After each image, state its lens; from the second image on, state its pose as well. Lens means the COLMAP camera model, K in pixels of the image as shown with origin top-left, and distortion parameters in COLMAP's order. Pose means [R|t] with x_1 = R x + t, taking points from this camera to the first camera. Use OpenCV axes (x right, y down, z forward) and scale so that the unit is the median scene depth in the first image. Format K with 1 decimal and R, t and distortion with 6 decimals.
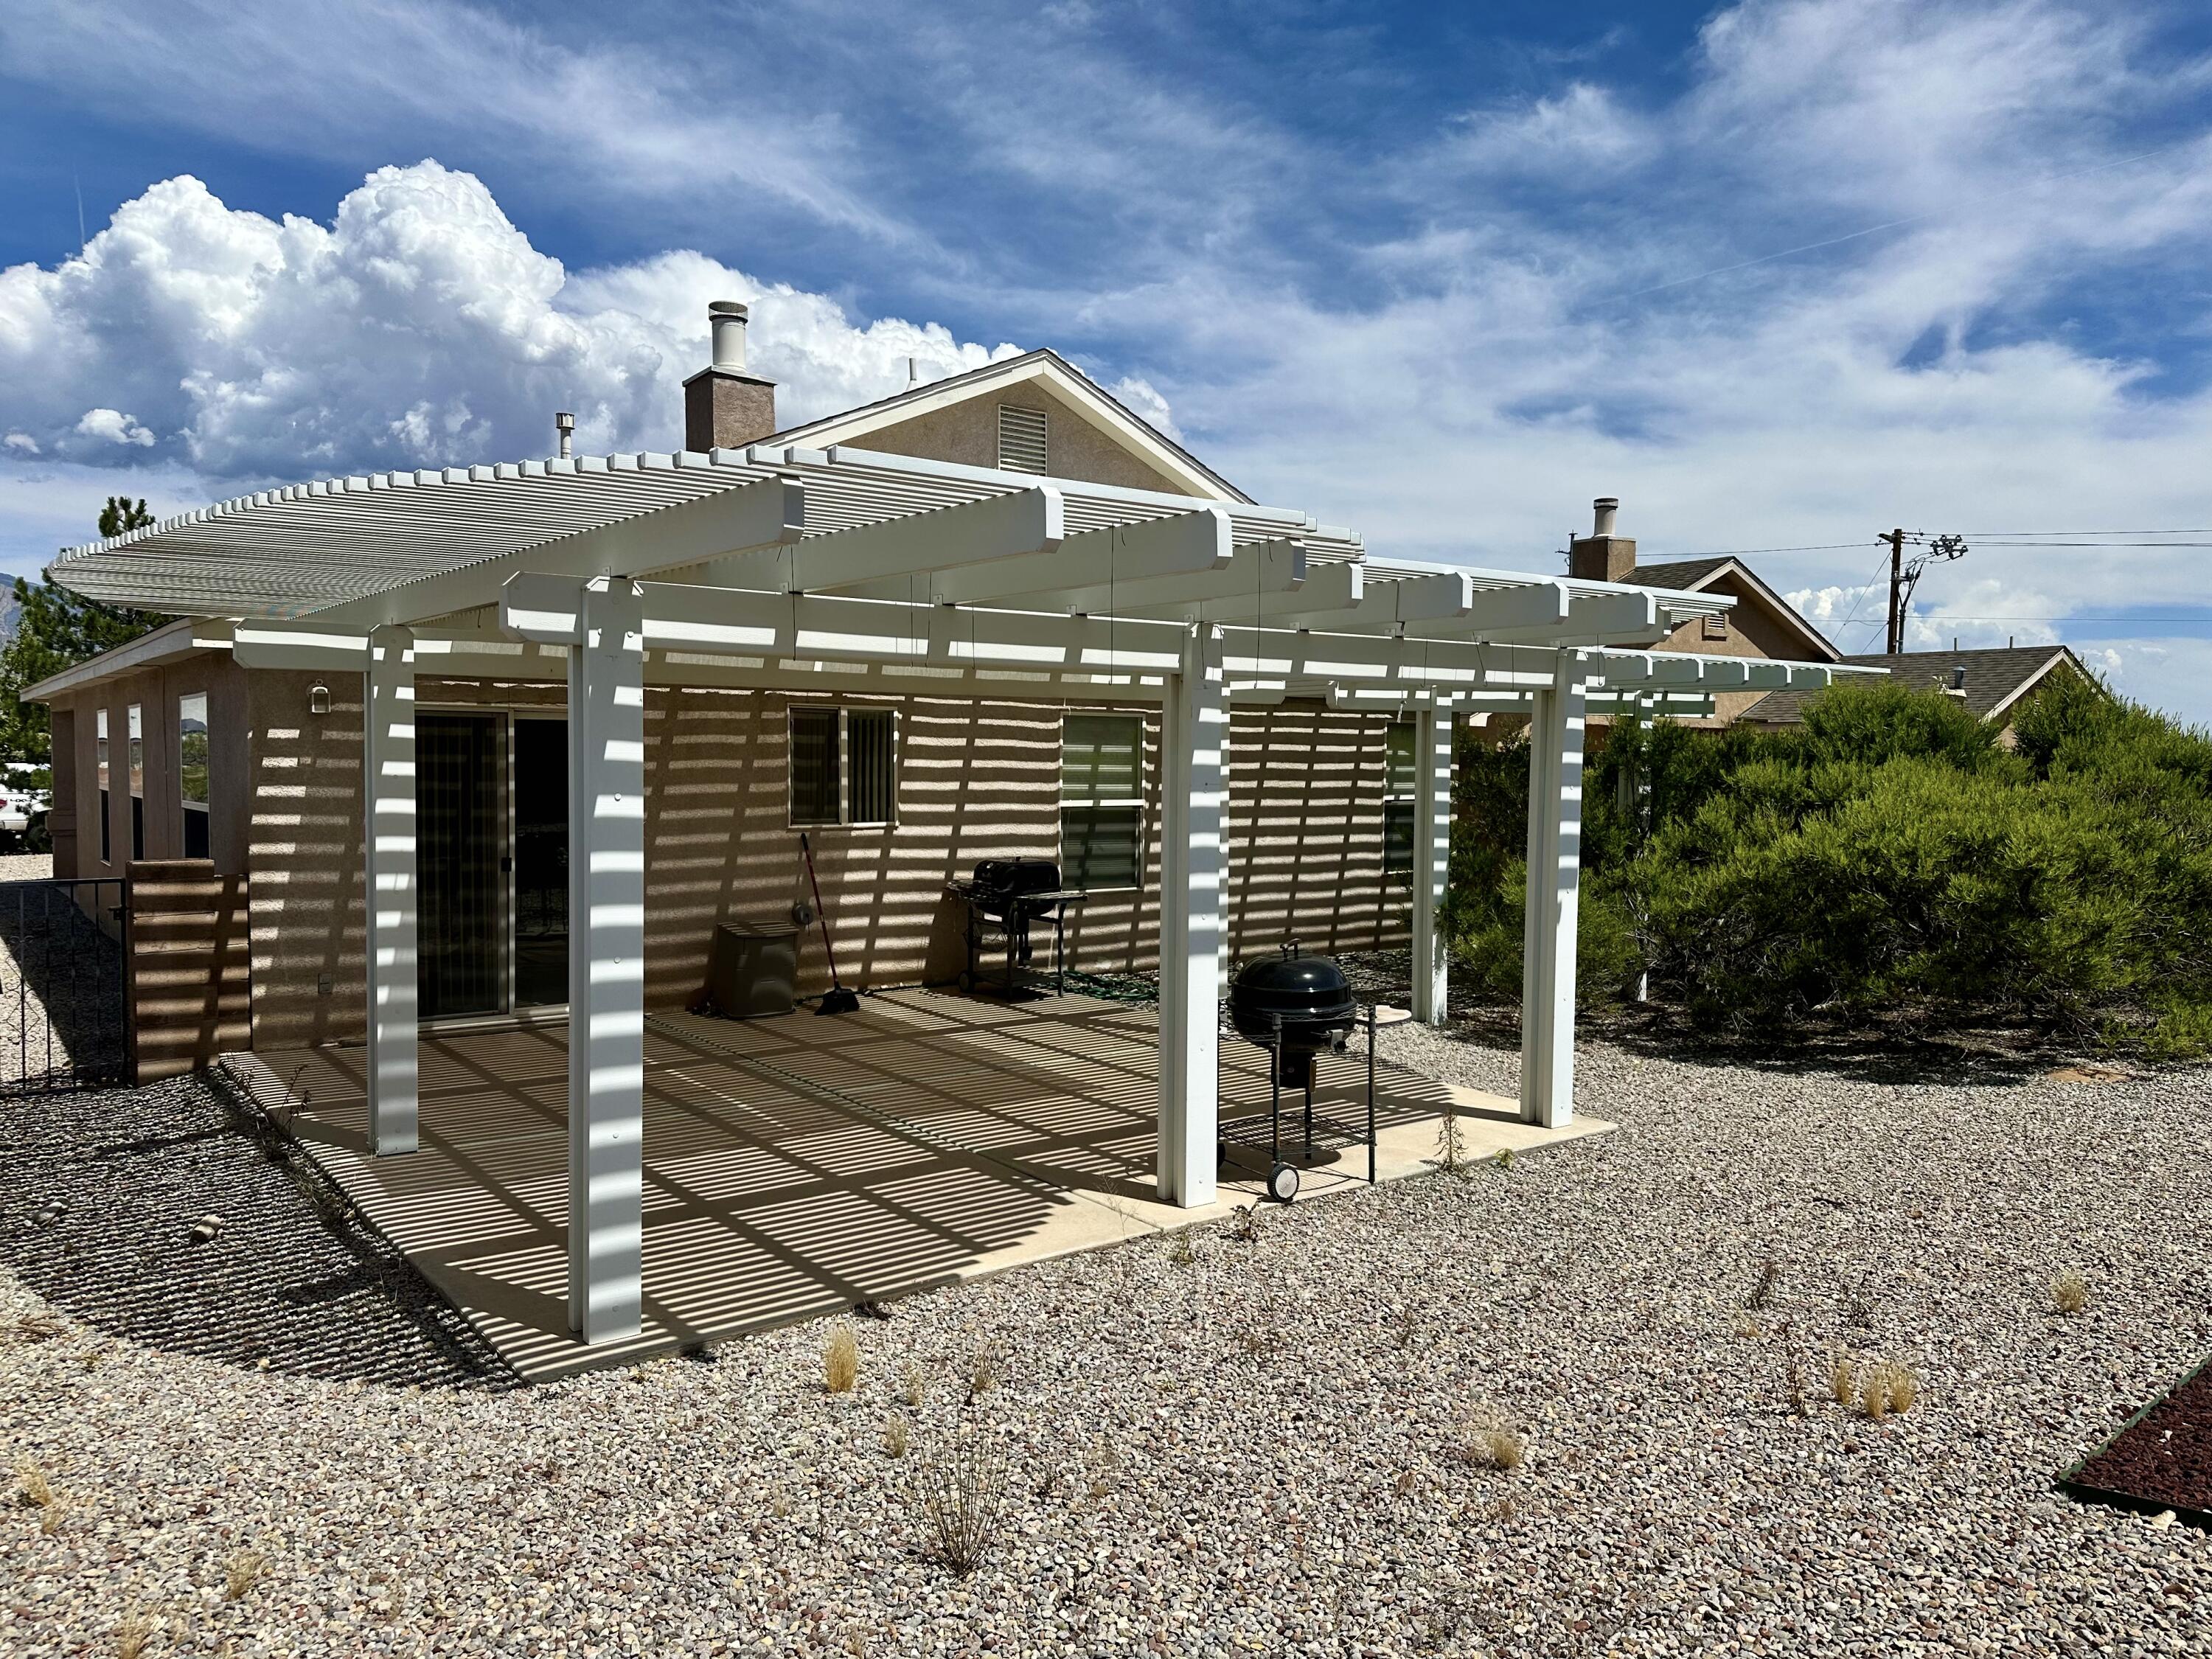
lens RADIAL K [[1553.8, 0, 1106.4], [0, 1553.8, 821.2], [0, 0, 1]] dist [0.071830, -0.054077]
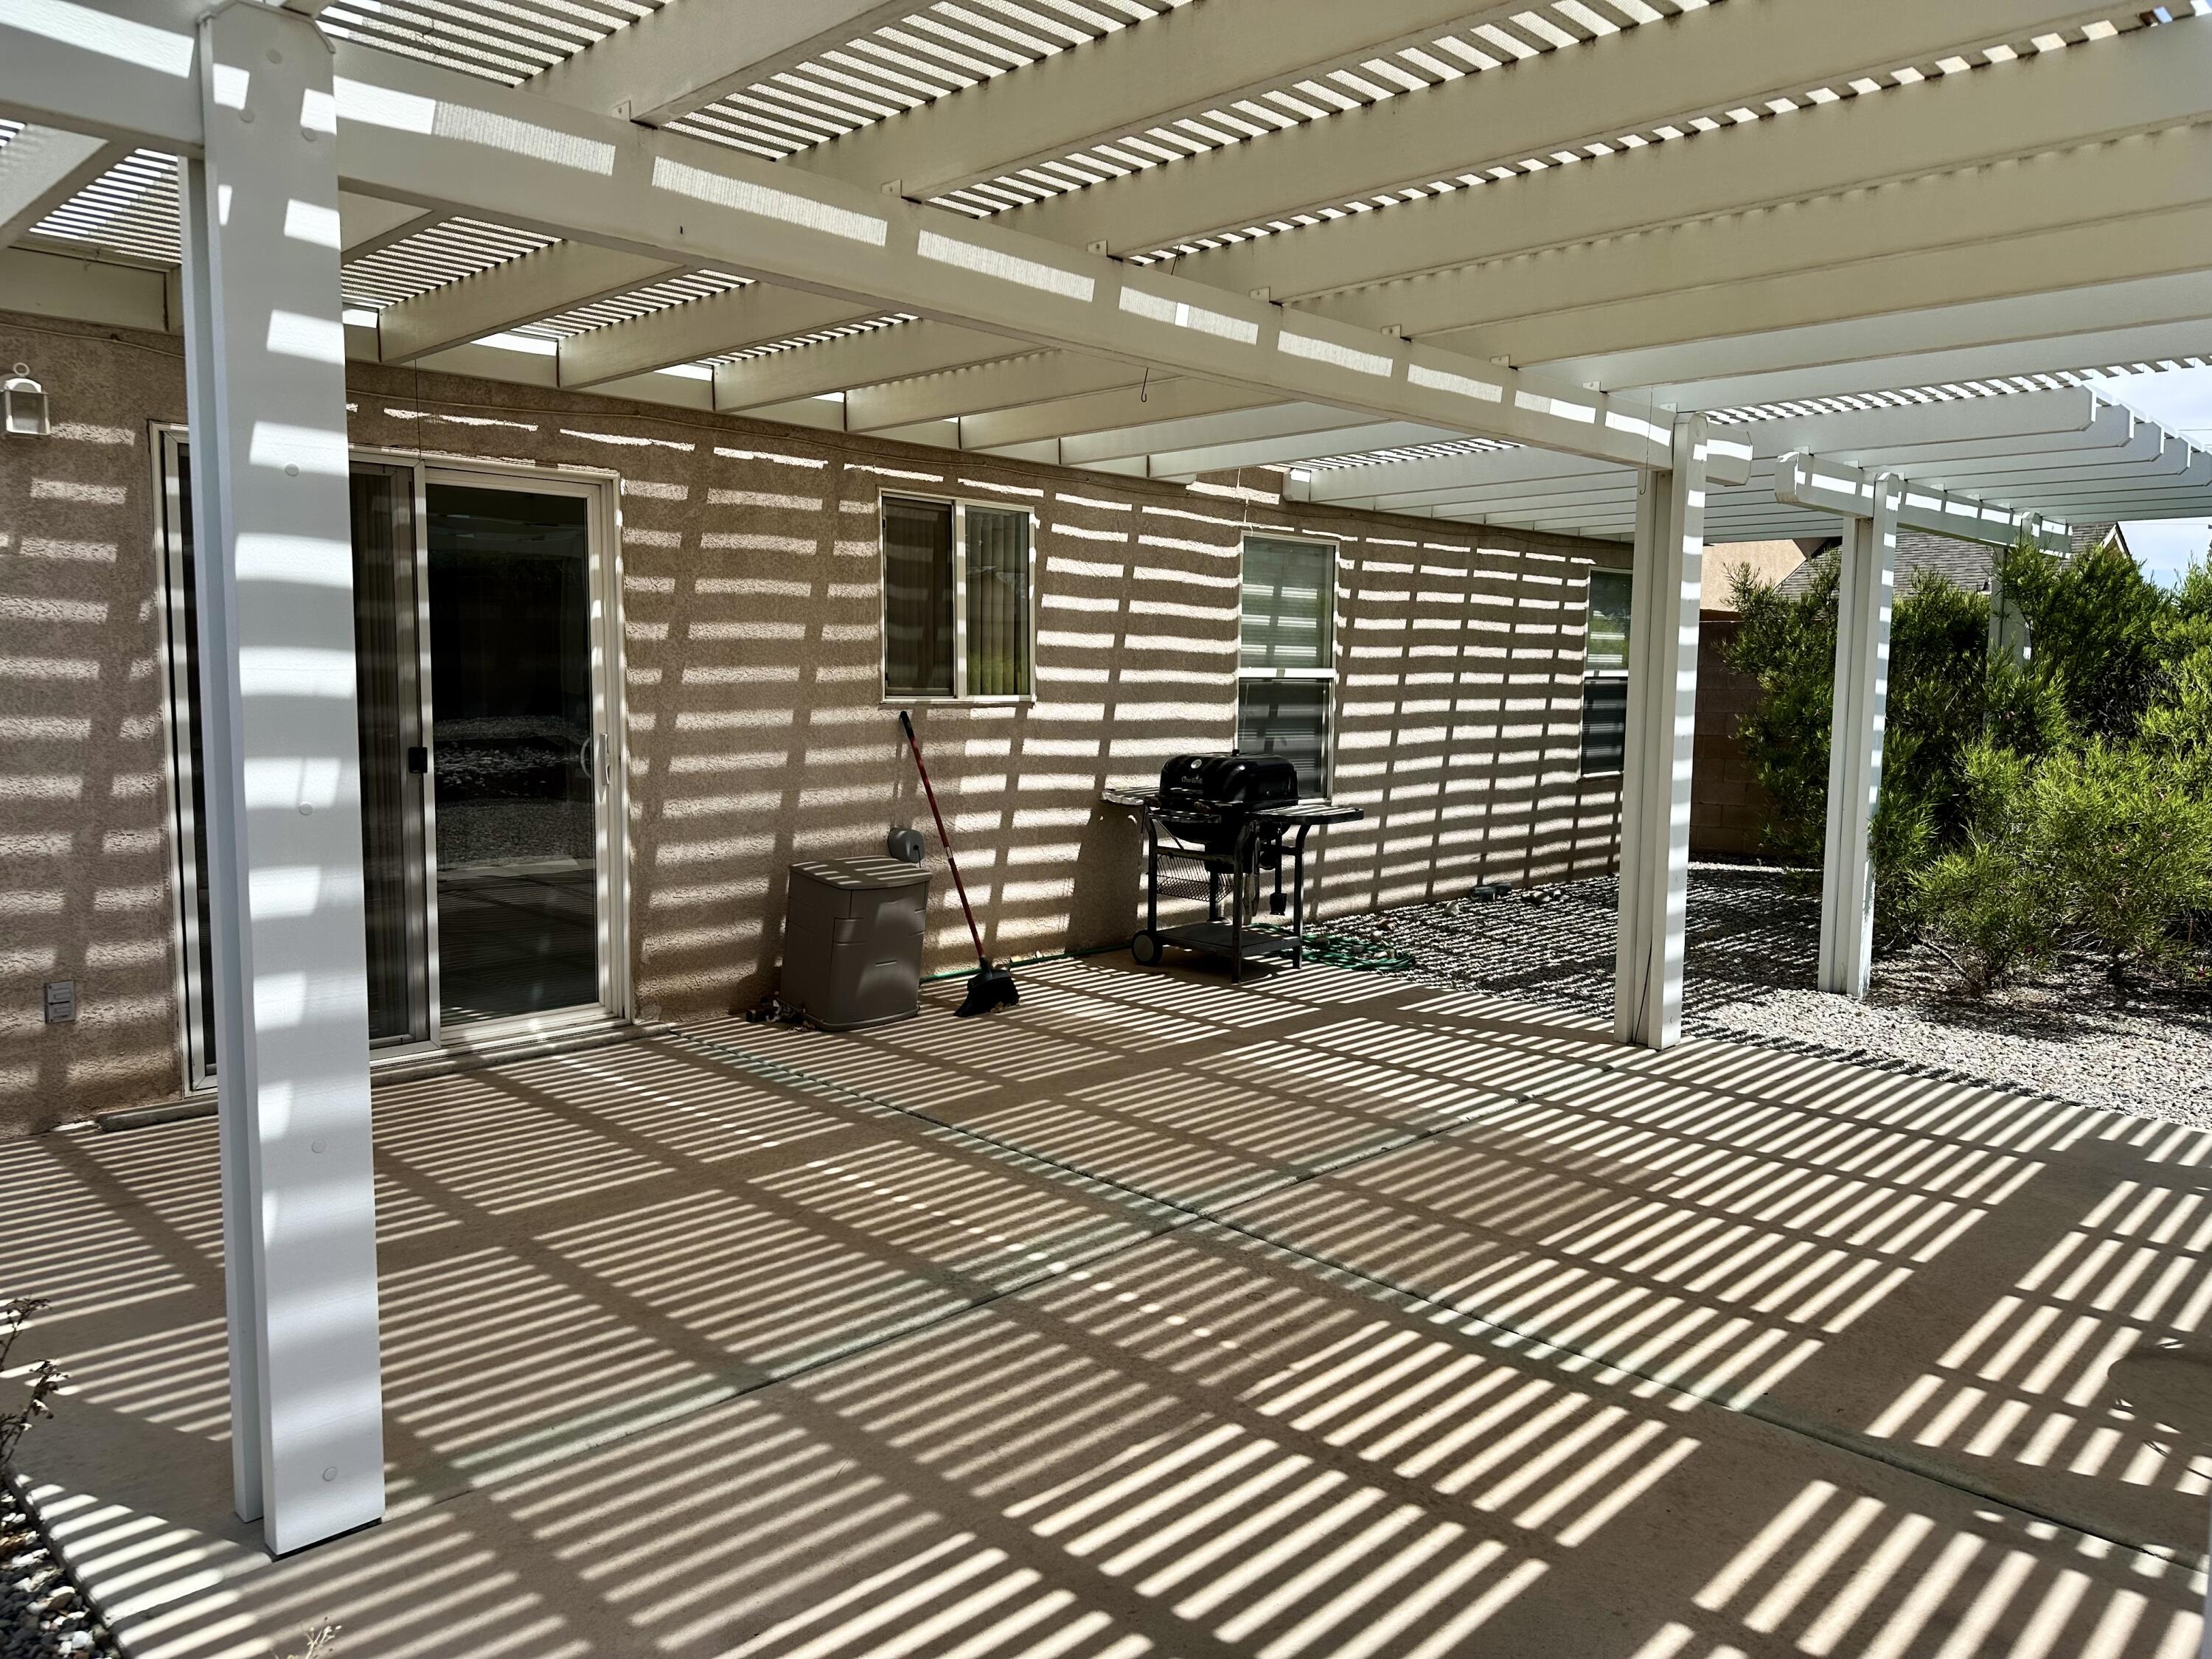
lens RADIAL K [[1553.8, 0, 1098.9], [0, 1553.8, 842.2], [0, 0, 1]] dist [0.071830, -0.054077]
pose [[0.989863, -0.014576, 0.141273, -0.199214], [0.005202, 0.997773, 0.066496, 0.017688], [-0.141928, -0.065087, 0.987735, 0.383390]]
